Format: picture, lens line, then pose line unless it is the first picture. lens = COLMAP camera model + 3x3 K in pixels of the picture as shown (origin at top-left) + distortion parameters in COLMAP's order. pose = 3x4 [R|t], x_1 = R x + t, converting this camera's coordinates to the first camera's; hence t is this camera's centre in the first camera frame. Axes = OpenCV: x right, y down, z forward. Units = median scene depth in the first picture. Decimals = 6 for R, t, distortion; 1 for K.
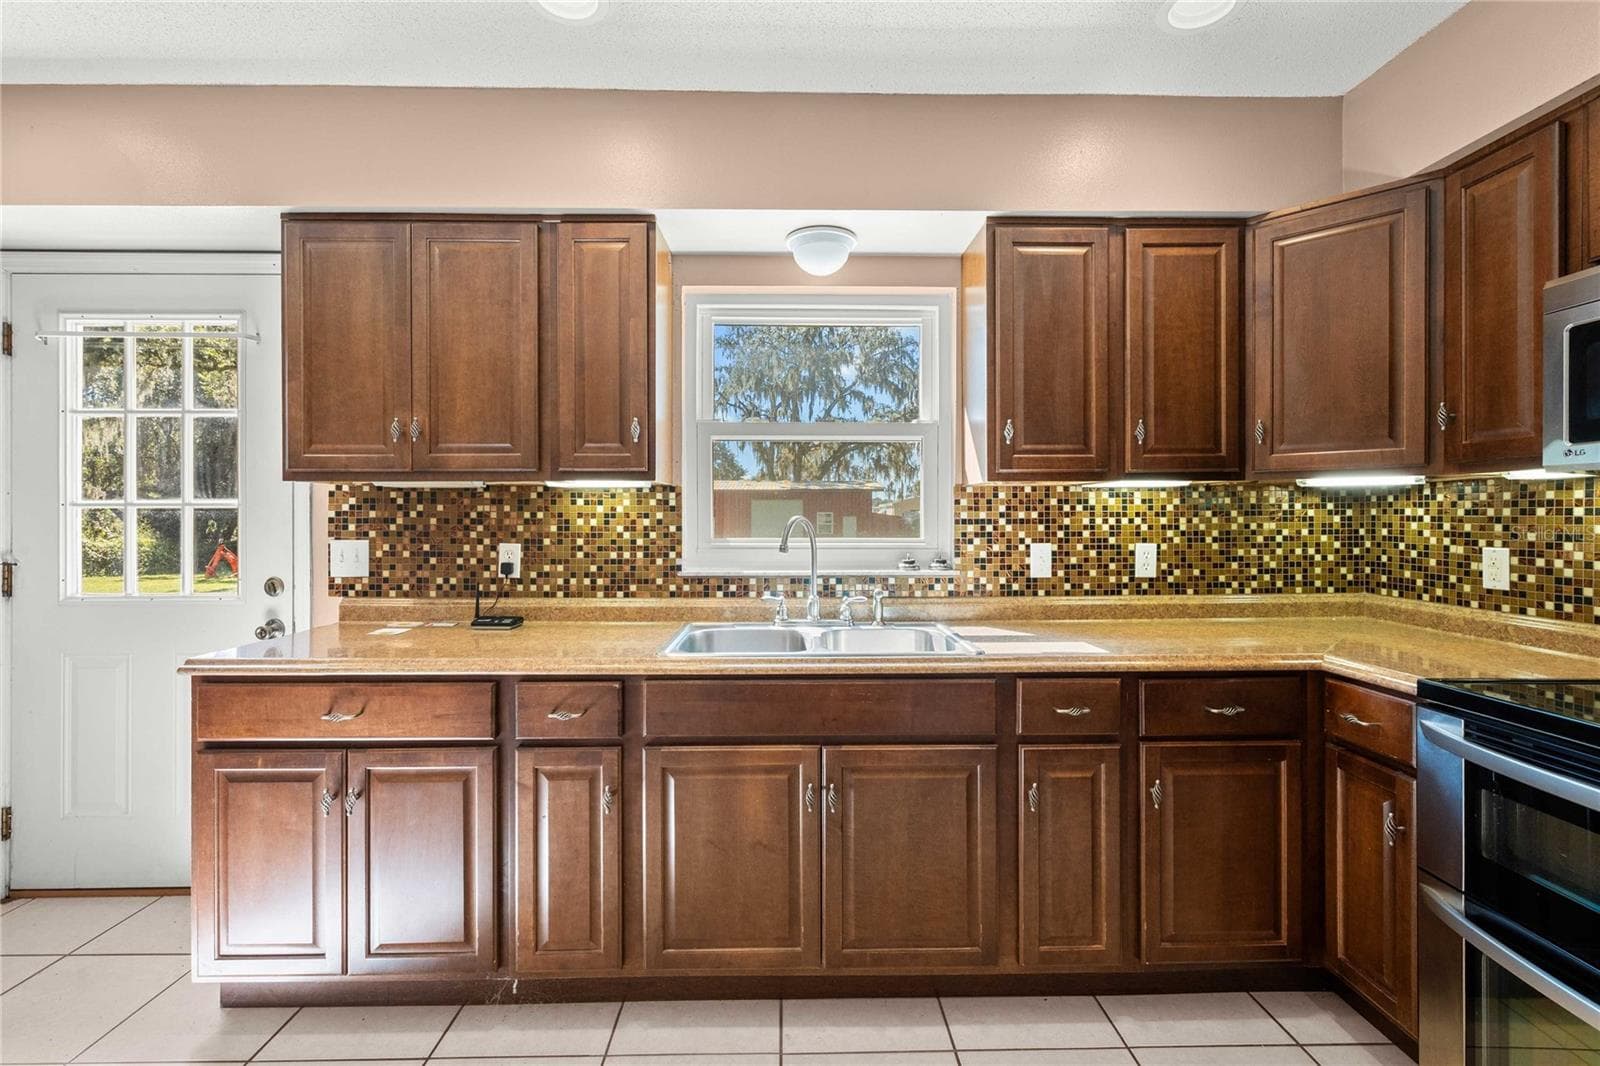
lens RADIAL K [[708.7, 0, 802.2], [0, 708.7, 516.6], [0, 0, 1]] dist [0.001775, 0.001488]
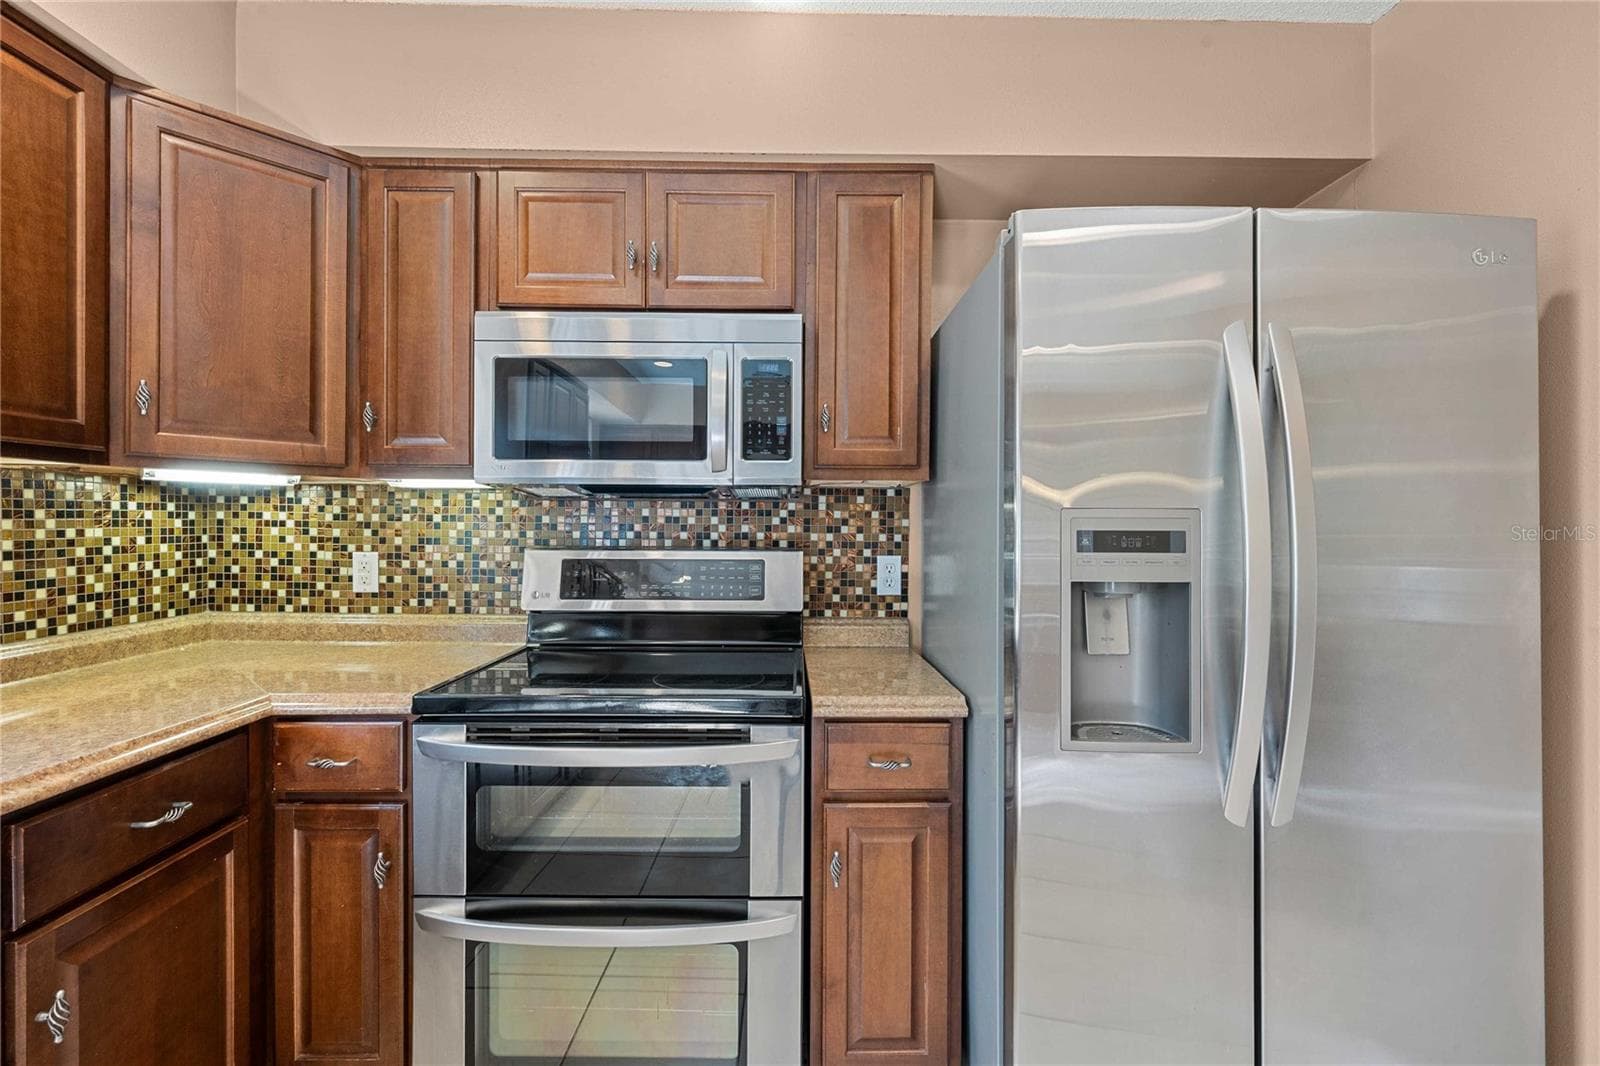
lens RADIAL K [[708.7, 0, 791.2], [0, 708.7, 531.7], [0, 0, 1]] dist [0.001775, 0.001488]
pose [[0.012176, -0.007578, 0.999897, -0.036526], [-0.007621, 0.999942, 0.007671, 0.001406], [-0.999897, -0.007714, 0.012118, 0.309554]]
